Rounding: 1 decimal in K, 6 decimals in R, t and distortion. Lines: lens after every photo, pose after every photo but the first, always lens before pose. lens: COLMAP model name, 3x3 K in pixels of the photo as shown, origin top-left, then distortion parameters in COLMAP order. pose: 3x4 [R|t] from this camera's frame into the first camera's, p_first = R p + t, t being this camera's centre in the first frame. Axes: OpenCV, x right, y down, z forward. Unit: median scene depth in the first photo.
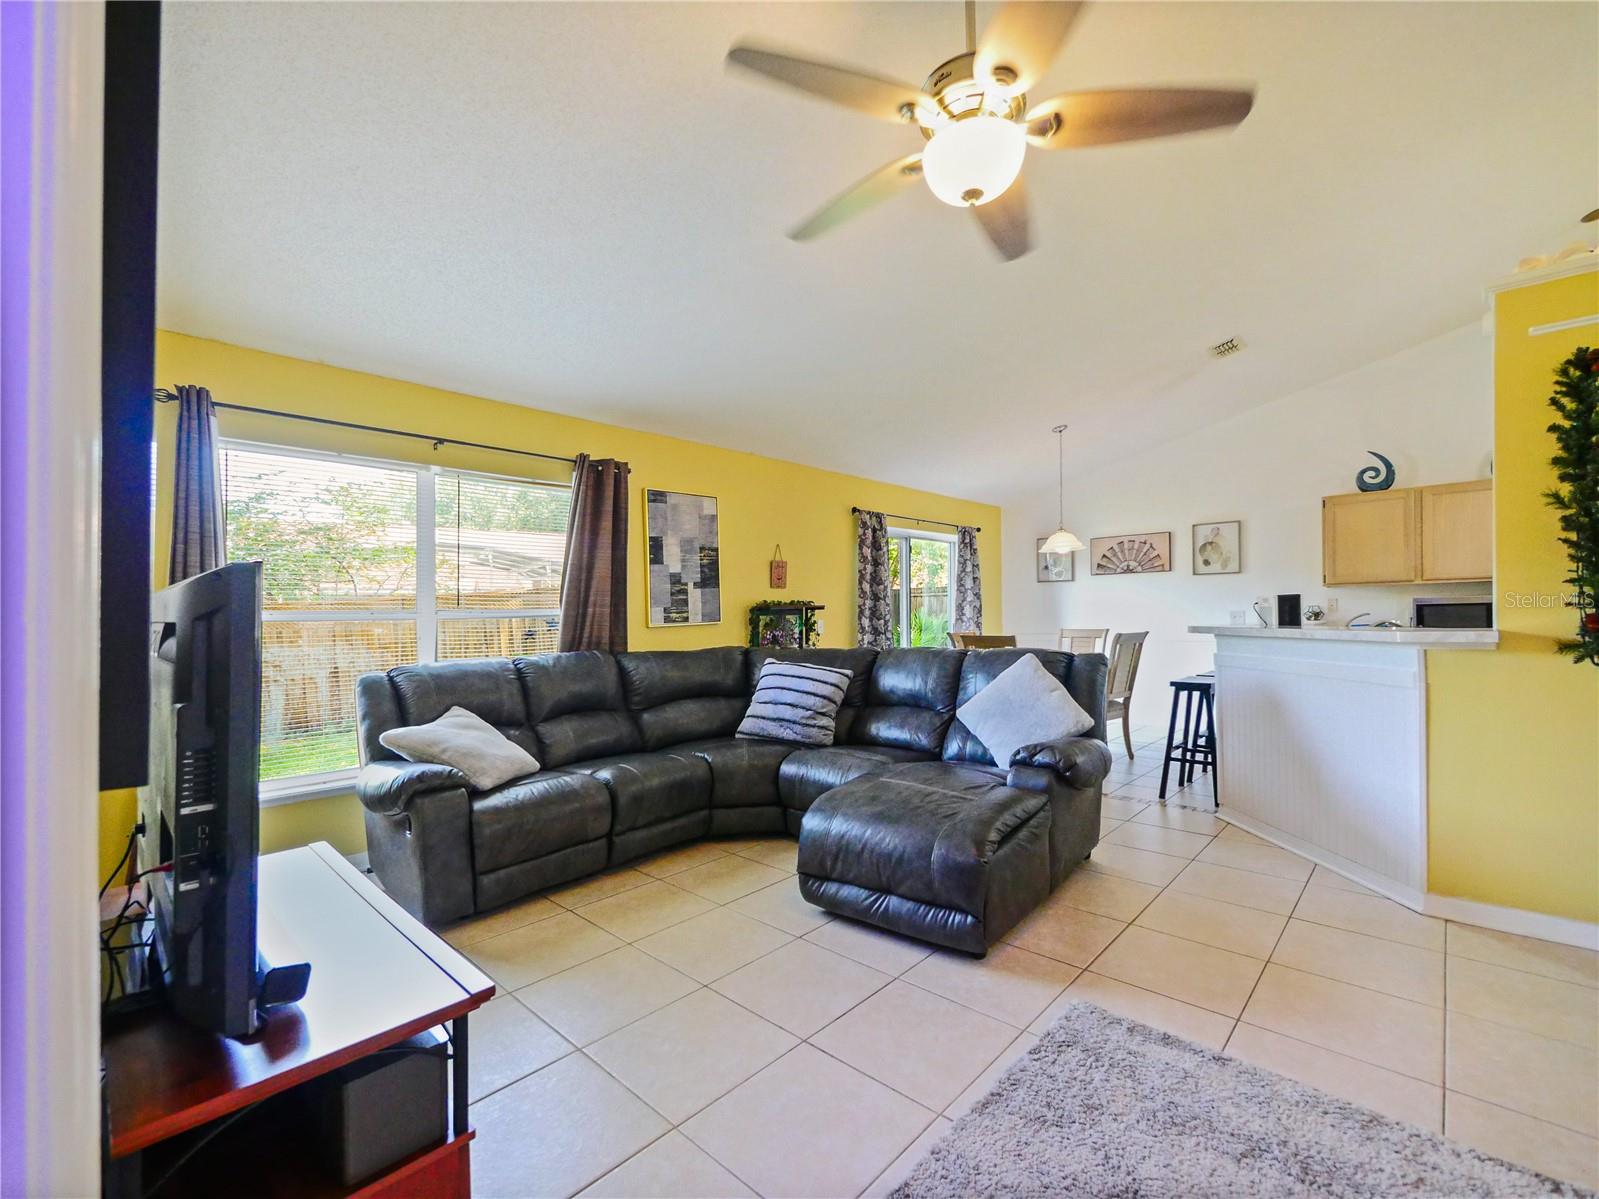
lens RADIAL K [[695.9, 0, 826.1], [0, 695.9, 614.8], [0, 0, 1]] dist [-0.000330, -0.000974]
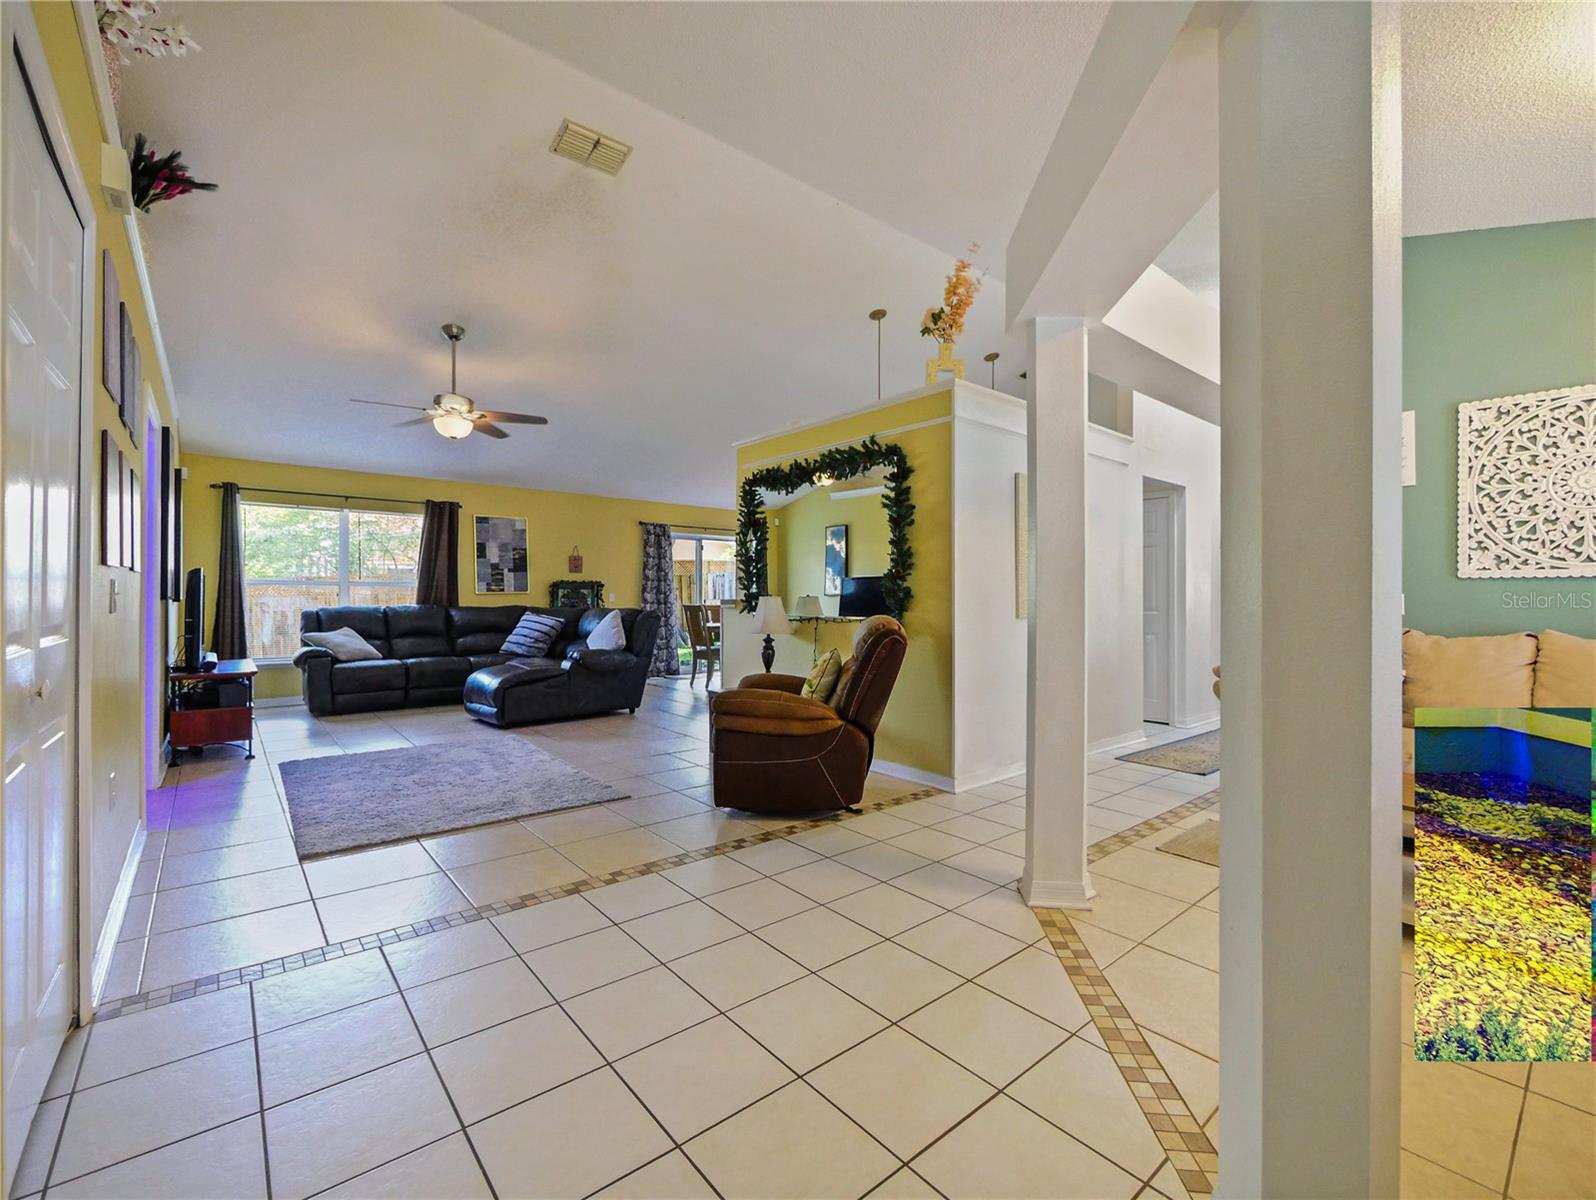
lens RADIAL K [[691.8, 0, 793.9], [0, 691.8, 611.5], [0, 0, 1]] dist [-0.004909, 0.000237]
pose [[0.990110, 0.027953, -0.137477, 0.783013], [-0.025082, 0.999431, 0.022570, 0.003444], [0.138029, -0.018899, 0.990248, -0.629310]]
